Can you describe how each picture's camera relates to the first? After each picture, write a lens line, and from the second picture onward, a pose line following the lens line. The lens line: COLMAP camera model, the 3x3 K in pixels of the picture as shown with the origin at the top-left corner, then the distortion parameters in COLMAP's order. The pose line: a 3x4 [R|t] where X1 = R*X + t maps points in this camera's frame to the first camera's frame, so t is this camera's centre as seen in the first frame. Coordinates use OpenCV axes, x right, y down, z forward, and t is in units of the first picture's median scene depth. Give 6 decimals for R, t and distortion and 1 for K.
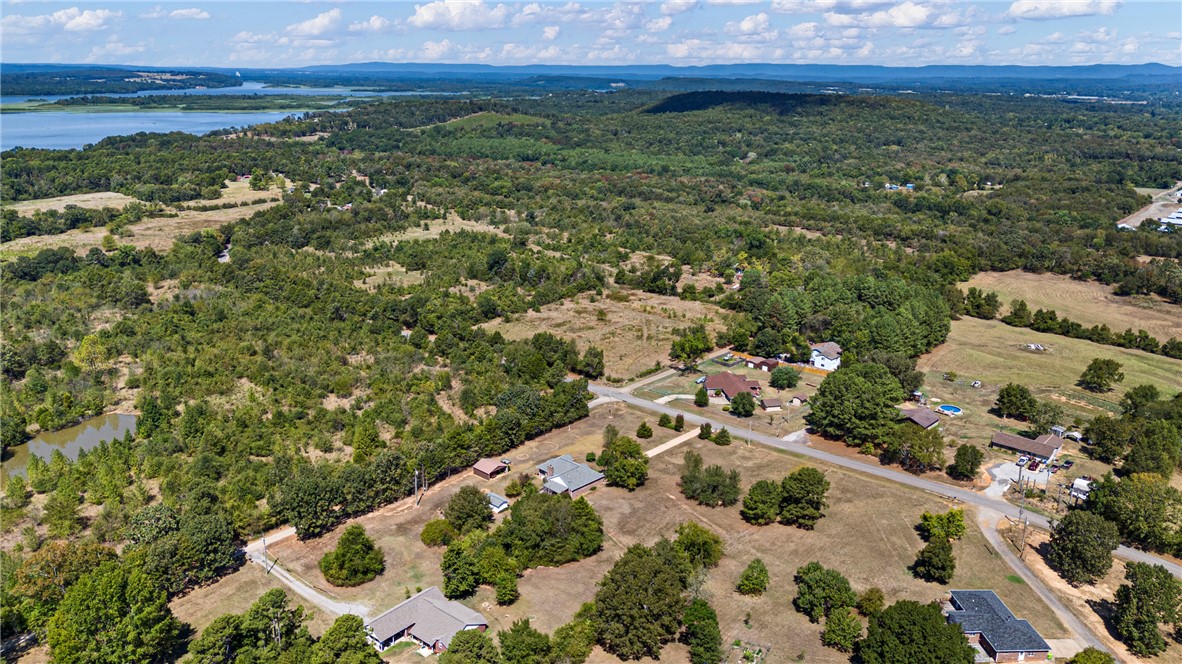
lens RADIAL K [[881.1, 0, 625.5], [0, 881.1, 366.8], [0, 0, 1]] dist [0.066660, -0.055144]
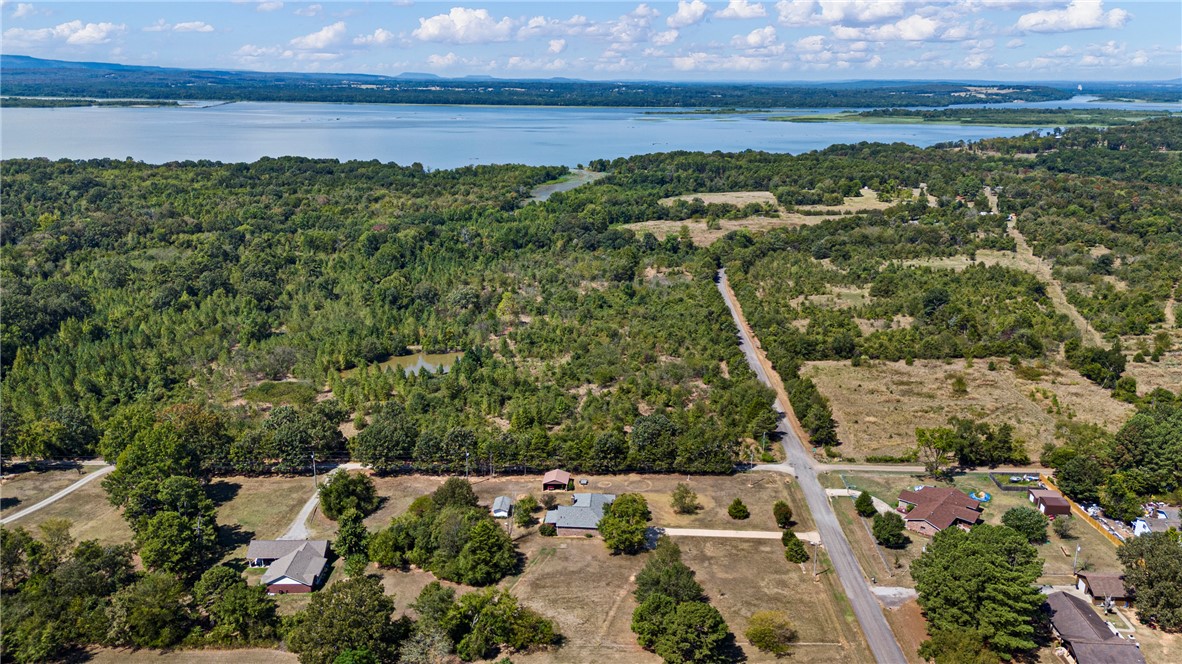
lens RADIAL K [[889.3, 0, 591.0], [0, 889.3, 332.0], [0, 0, 1]] dist [0.053822, -0.066537]
pose [[0.622073, 0.208765, -0.754614, 0.234863], [-0.246617, 0.966983, 0.064216, -0.048294], [0.743105, 0.146154, 0.653019, 0.137523]]
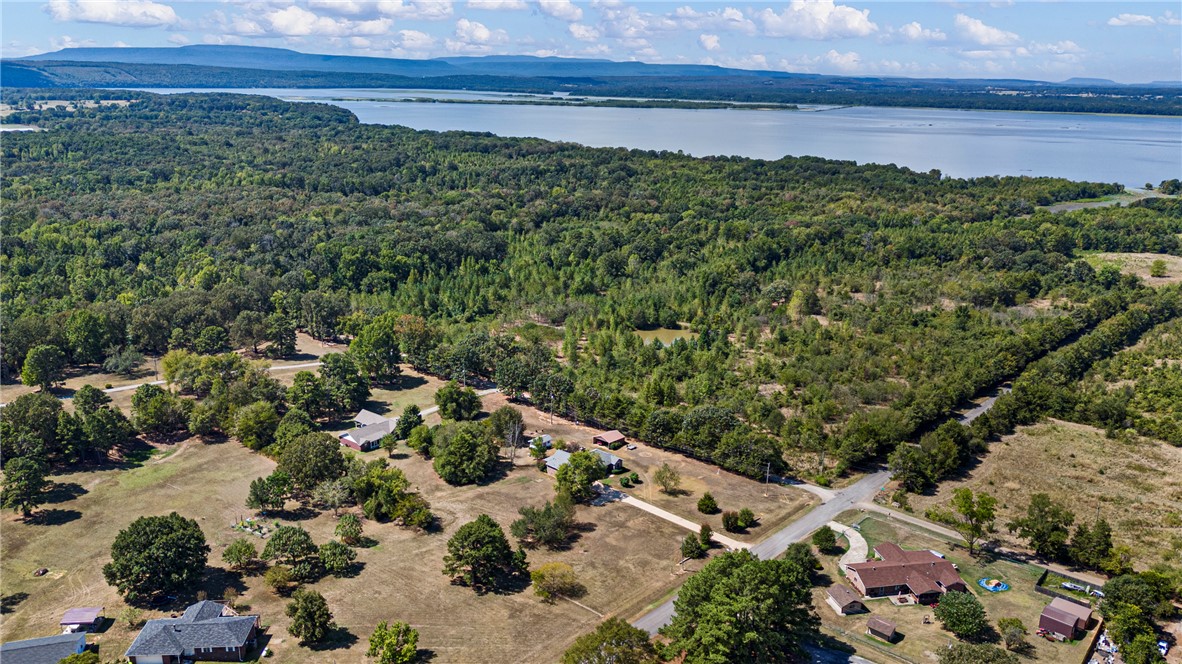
lens RADIAL K [[889.3, 0, 591.0], [0, 889.3, 332.0], [0, 0, 1]] dist [0.053822, -0.066537]
pose [[-0.031526, 0.262739, -0.964352, 0.347979], [-0.323913, 0.910075, 0.258541, -0.113181], [0.945562, 0.320517, 0.056413, 0.345367]]
